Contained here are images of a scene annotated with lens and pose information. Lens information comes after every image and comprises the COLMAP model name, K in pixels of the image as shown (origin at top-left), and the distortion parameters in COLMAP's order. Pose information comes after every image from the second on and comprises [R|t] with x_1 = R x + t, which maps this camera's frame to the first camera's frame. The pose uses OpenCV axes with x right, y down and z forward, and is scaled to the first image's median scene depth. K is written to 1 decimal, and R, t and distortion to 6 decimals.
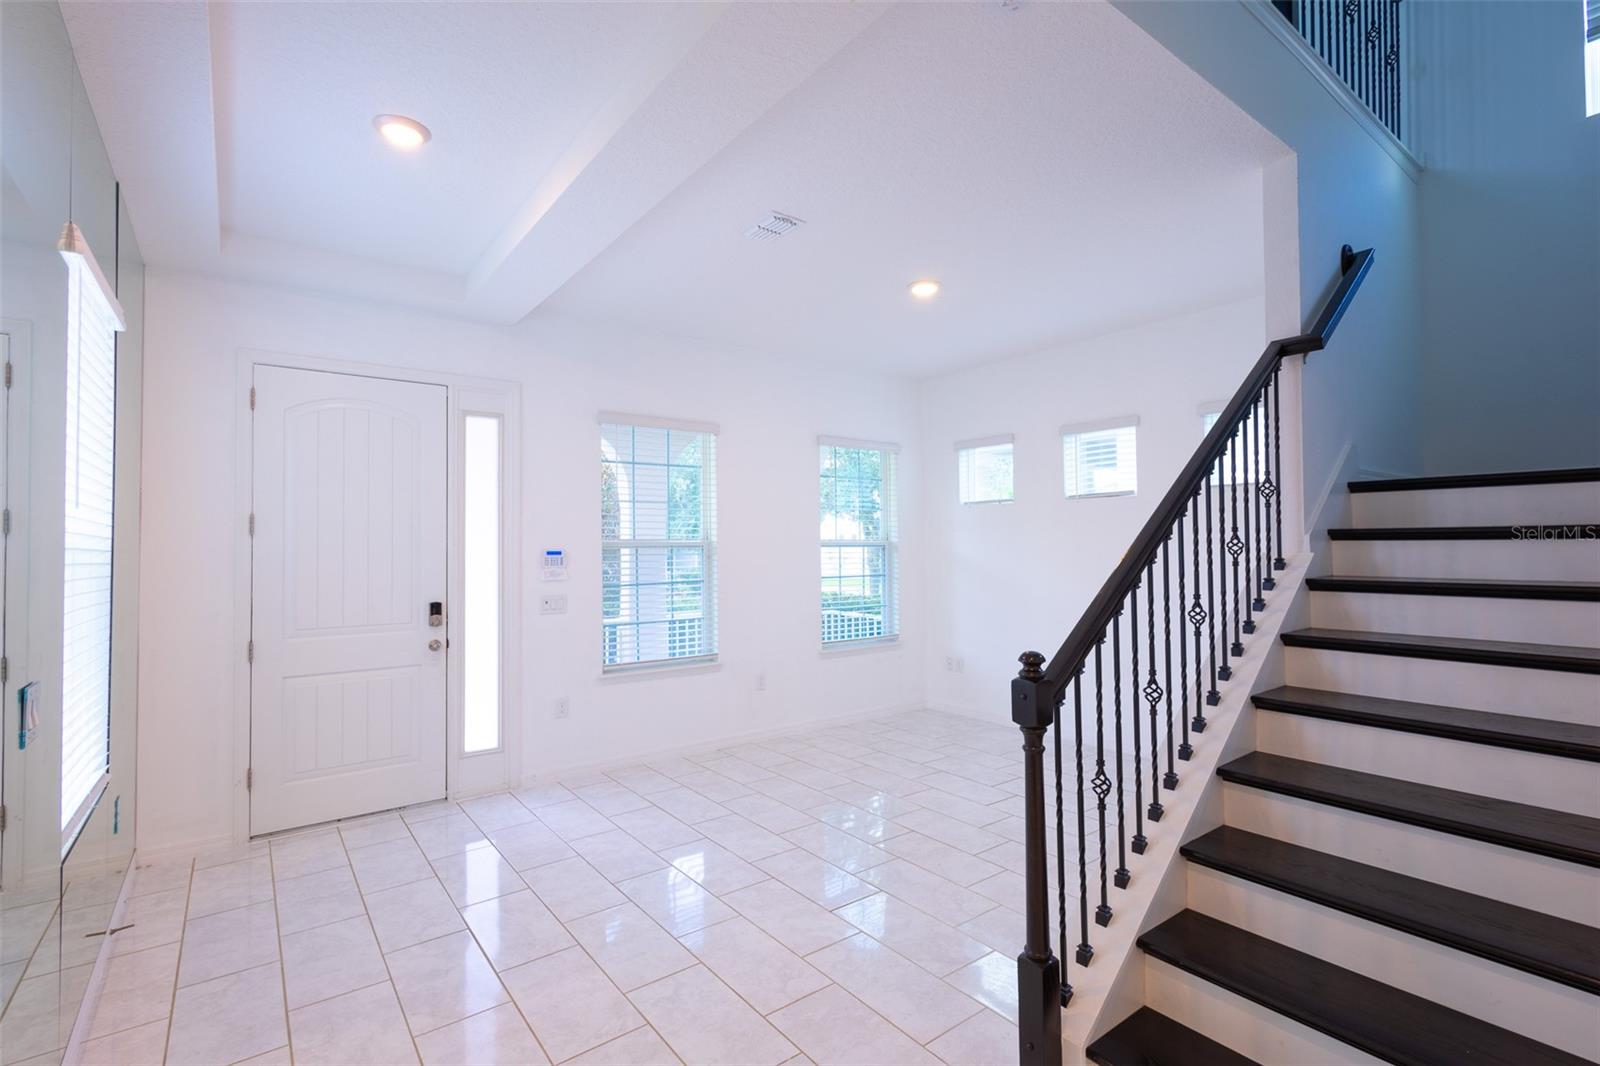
lens RADIAL K [[729.9, 0, 800.0], [0, 729.9, 533.0], [0, 0, 1]] dist [-0.000702, -0.000201]
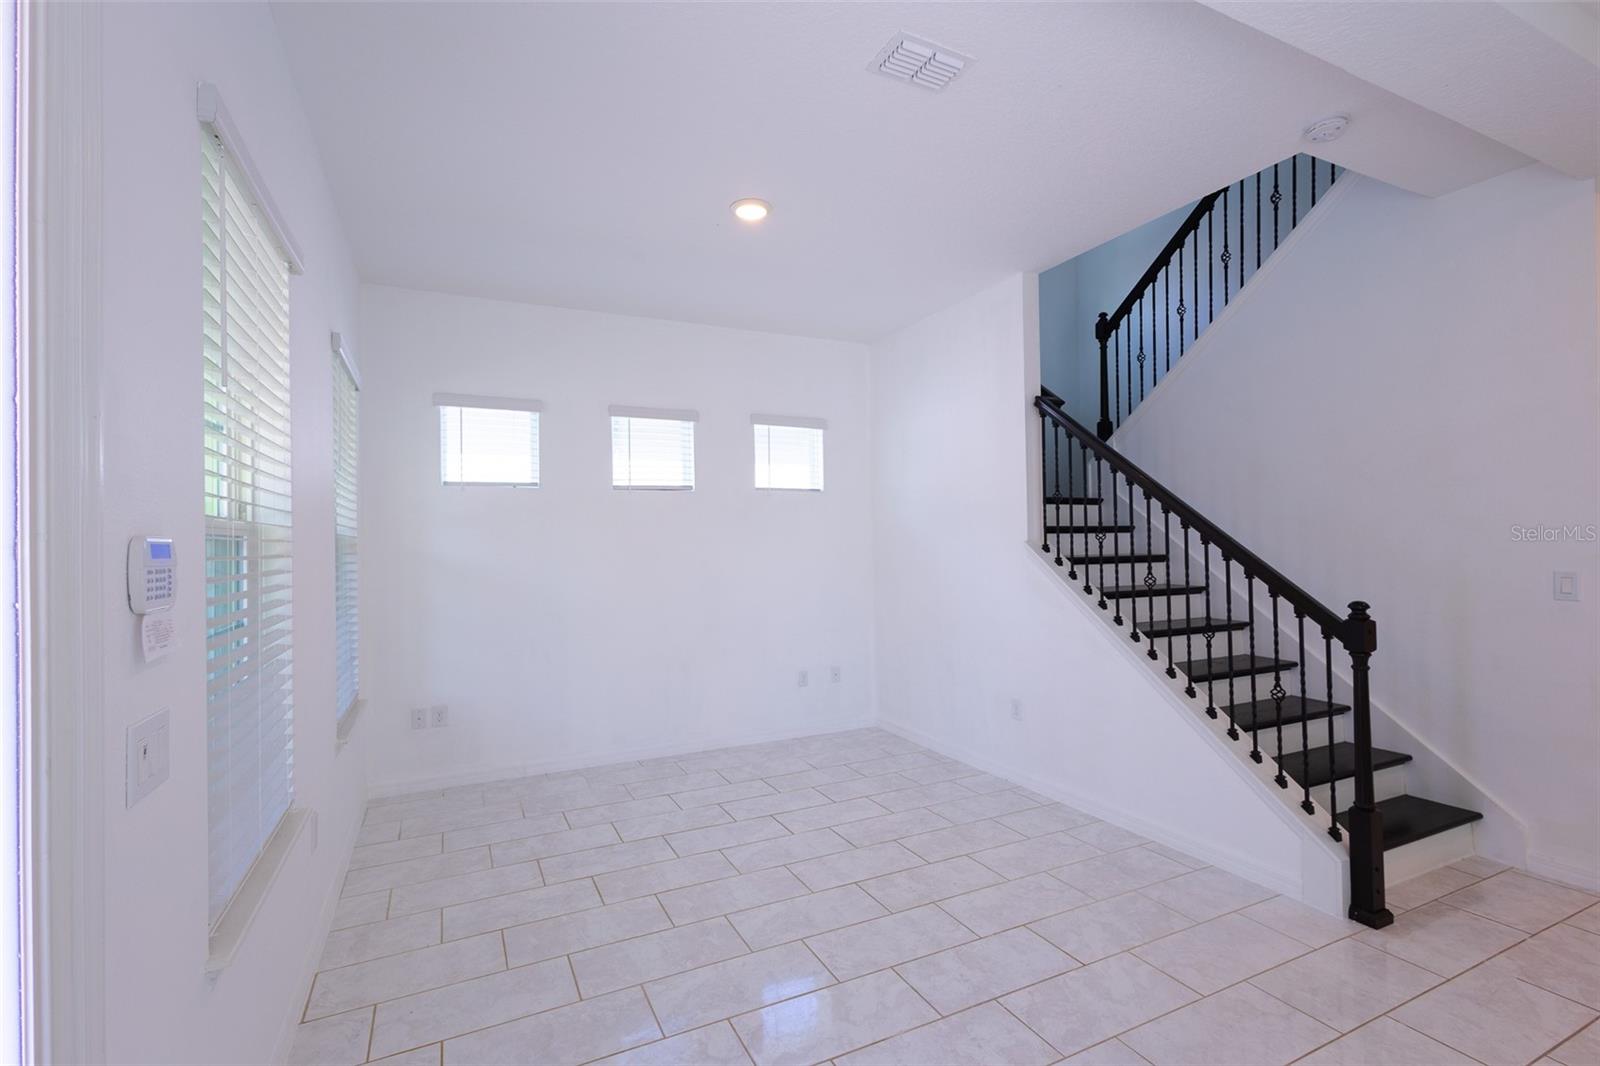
lens RADIAL K [[729.9, 0, 800.0], [0, 729.9, 533.0], [0, 0, 1]] dist [-0.000702, -0.000201]
pose [[0.203841, 0.015552, 0.978880, -0.499652], [-0.004579, 0.999878, -0.014933, 0.021013], [-0.978993, -0.001438, 0.203887, 0.671834]]
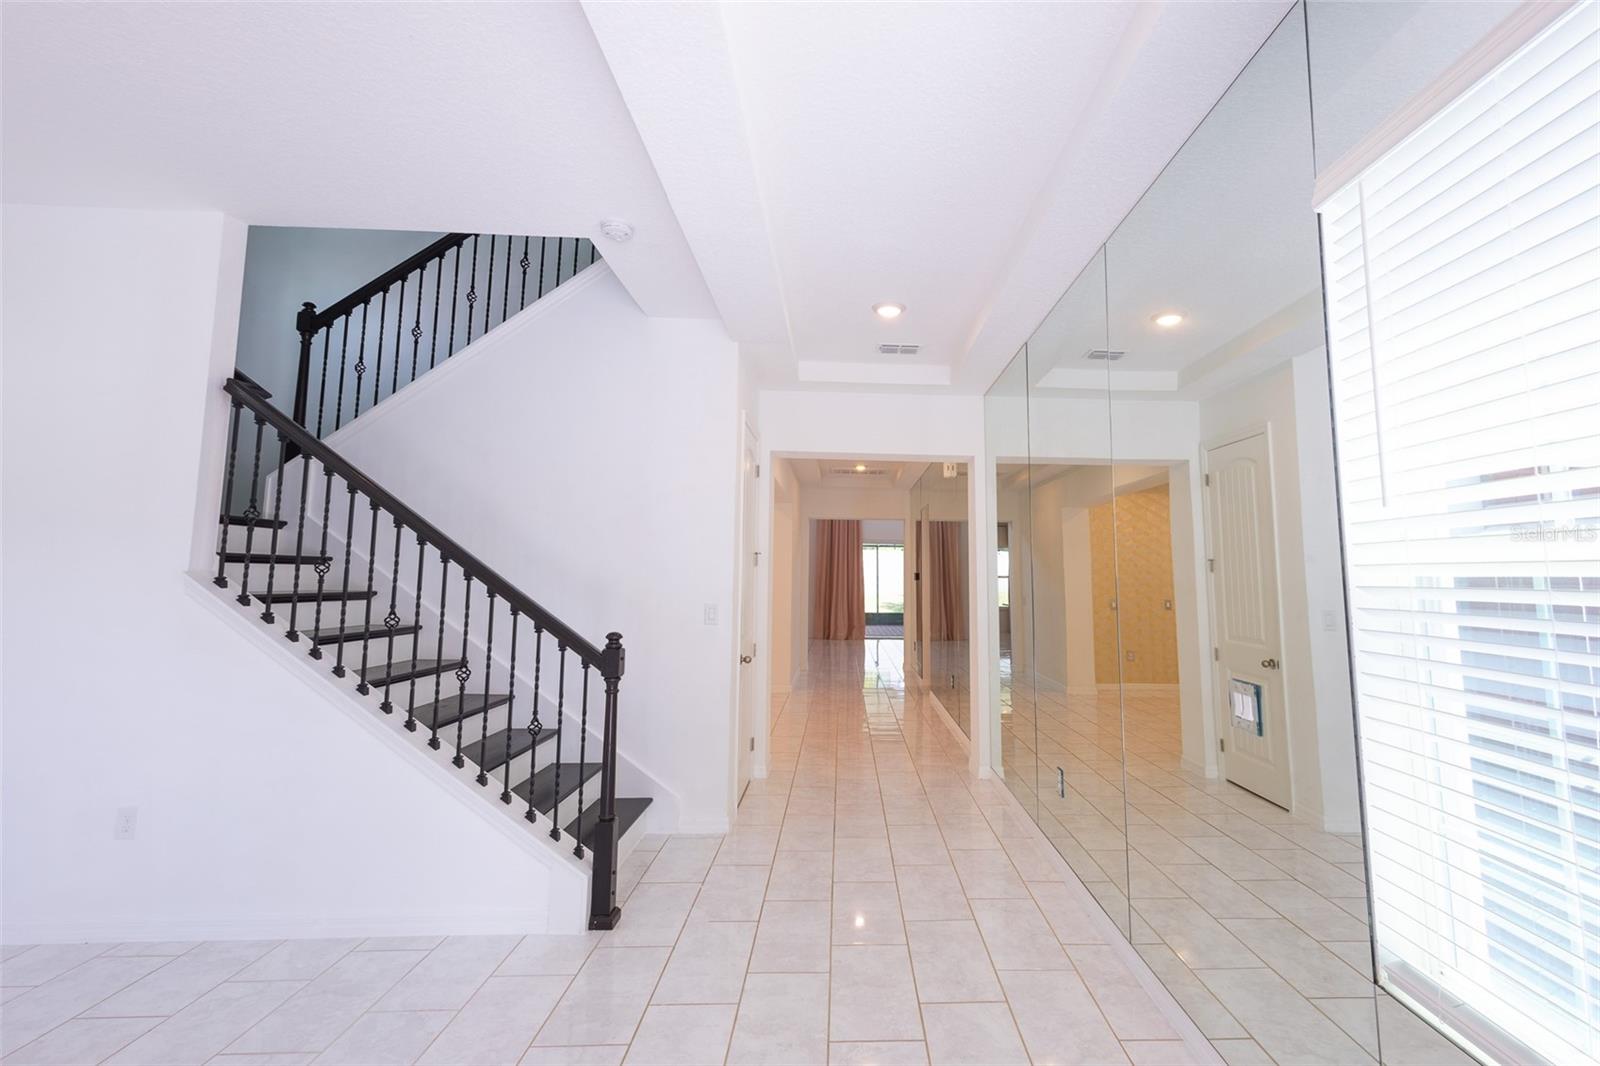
lens RADIAL K [[718.8, 0, 798.9], [0, 718.8, 496.6], [0, 0, 1]] dist [0.002721, 0.000144]
pose [[-0.834908, 0.056754, 0.547456, -0.364834], [-0.018623, 0.991187, -0.131157, 0.023888], [-0.550075, -0.119700, -0.826492, 0.814146]]
